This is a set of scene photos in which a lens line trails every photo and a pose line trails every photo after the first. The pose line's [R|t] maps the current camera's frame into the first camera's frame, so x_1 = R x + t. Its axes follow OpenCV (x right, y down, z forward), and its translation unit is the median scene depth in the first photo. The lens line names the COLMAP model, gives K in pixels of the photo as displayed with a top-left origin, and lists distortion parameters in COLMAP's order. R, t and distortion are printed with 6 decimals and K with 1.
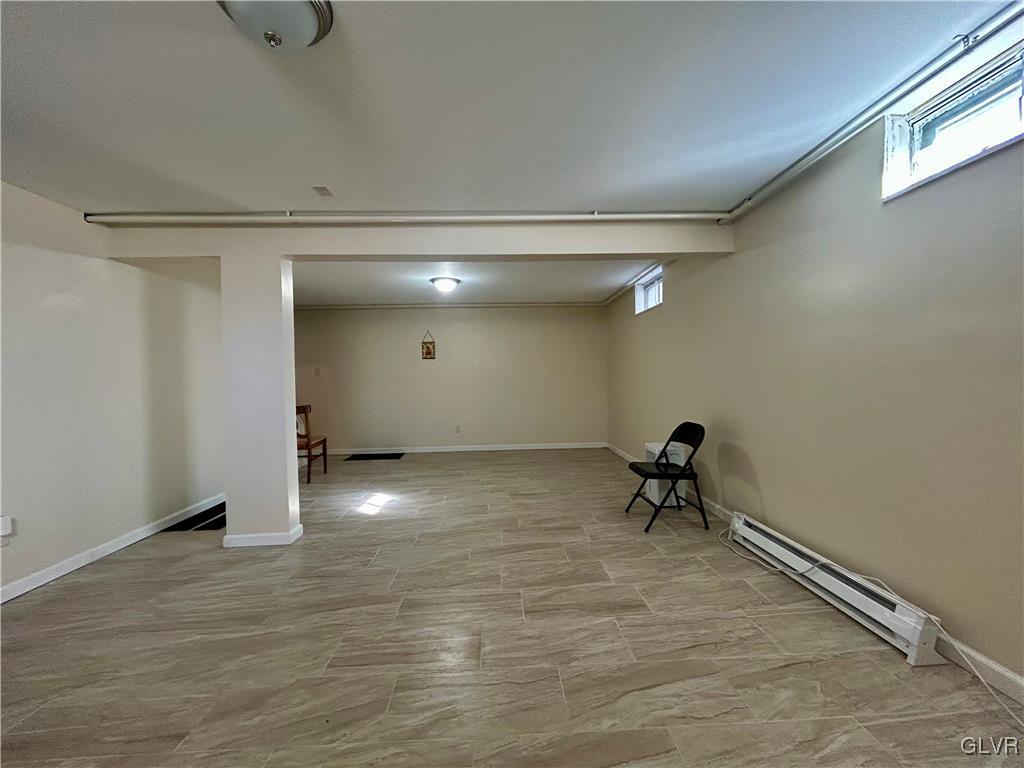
lens RADIAL K [[415.7, 0, 512.0], [0, 415.7, 384.0], [0, 0, 1]] dist [-0.002476, 0.000265]
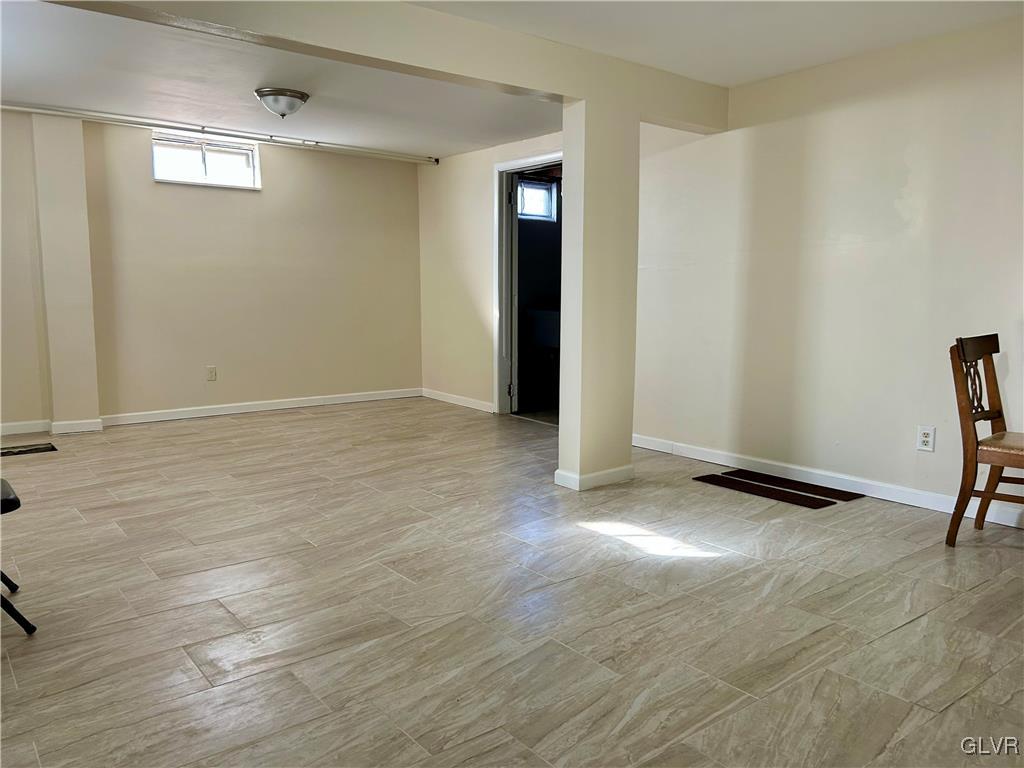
lens RADIAL K [[739.3, 0, 523.6], [0, 739.3, 376.8], [0, 0, 1]] dist [0.059339, -0.057952]
pose [[-0.796286, 0.084709, -0.598960, 0.314187], [0.004238, 0.990904, 0.134506, -0.013077], [0.604906, 0.104566, -0.789402, 1.807579]]
